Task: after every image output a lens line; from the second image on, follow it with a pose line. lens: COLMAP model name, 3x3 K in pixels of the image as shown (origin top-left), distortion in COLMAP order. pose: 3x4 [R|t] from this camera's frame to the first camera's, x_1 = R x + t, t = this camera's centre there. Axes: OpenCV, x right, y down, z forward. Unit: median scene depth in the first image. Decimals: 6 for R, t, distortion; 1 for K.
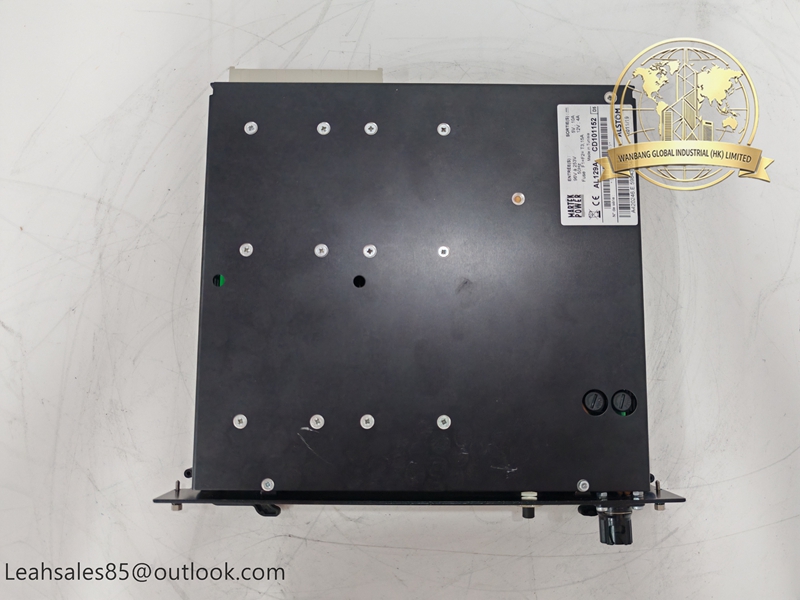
lens RADIAL K [[650.7, 0, 400.0], [0, 650.7, 300.0], [0, 0, 1]] dist [-0.028351, 0.059356]
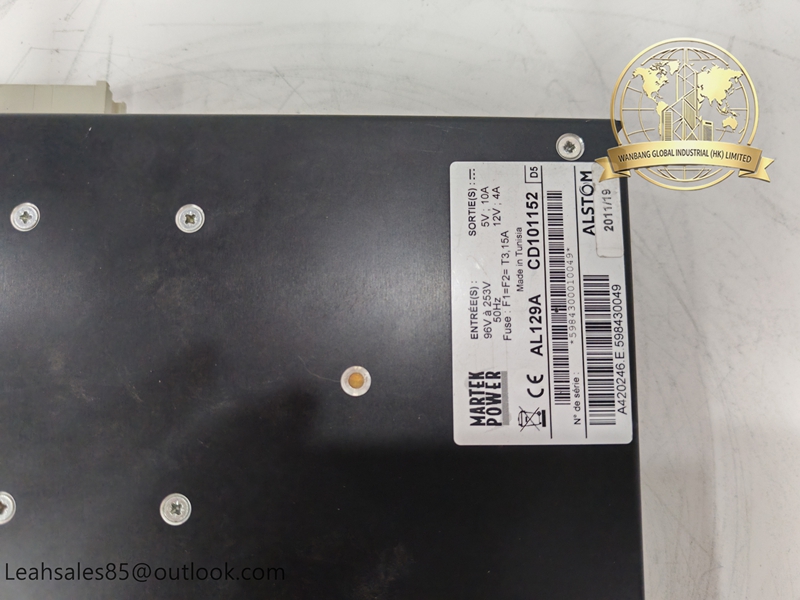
lens RADIAL K [[633.9, 0, 400.0], [0, 633.9, 300.0], [0, 0, 1]] dist [-0.027767, 0.040264]
pose [[0.999978, 0.002764, 0.006023, 0.207596], [-0.002640, 0.999787, -0.020466, -0.199568], [-0.006078, 0.020449, 0.999772, 0.574795]]
